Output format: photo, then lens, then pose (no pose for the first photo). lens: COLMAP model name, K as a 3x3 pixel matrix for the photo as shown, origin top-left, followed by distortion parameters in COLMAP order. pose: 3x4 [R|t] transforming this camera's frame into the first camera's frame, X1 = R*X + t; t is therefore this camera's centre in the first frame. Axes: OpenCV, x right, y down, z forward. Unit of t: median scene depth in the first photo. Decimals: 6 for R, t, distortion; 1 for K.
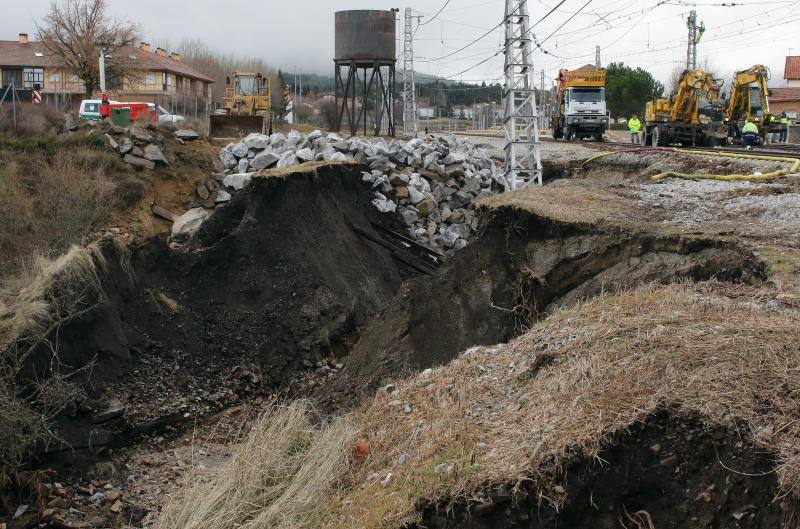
lens RADIAL K [[1485.5, 0, 275.4], [0, 1485.5, 262.9], [0, 0, 1]] dist [-0.117463, 0.056079]
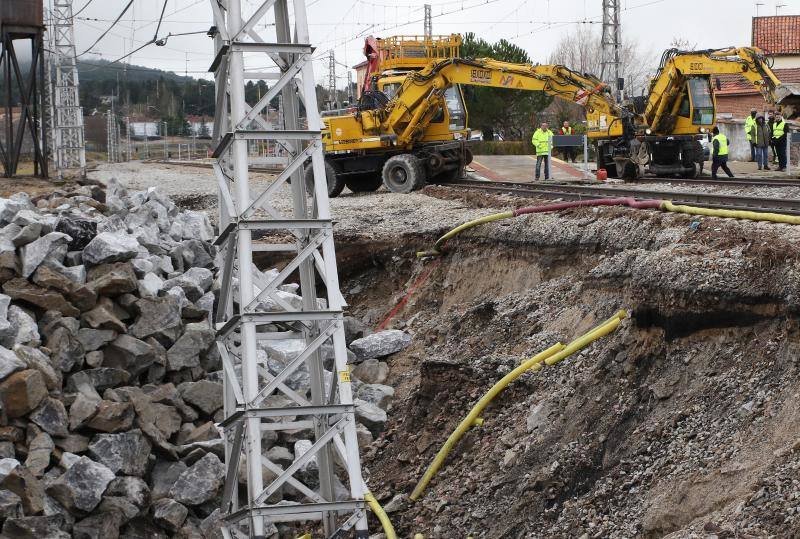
lens RADIAL K [[1842.5, 0, 434.8], [0, 1842.5, 267.2], [0, 0, 1]] dist [0.001058, 0.227028]
pose [[0.972850, -0.035162, 0.228750, 0.092802], [0.041221, 0.998913, -0.021766, -0.051387], [-0.227736, 0.030604, 0.973242, 0.519856]]
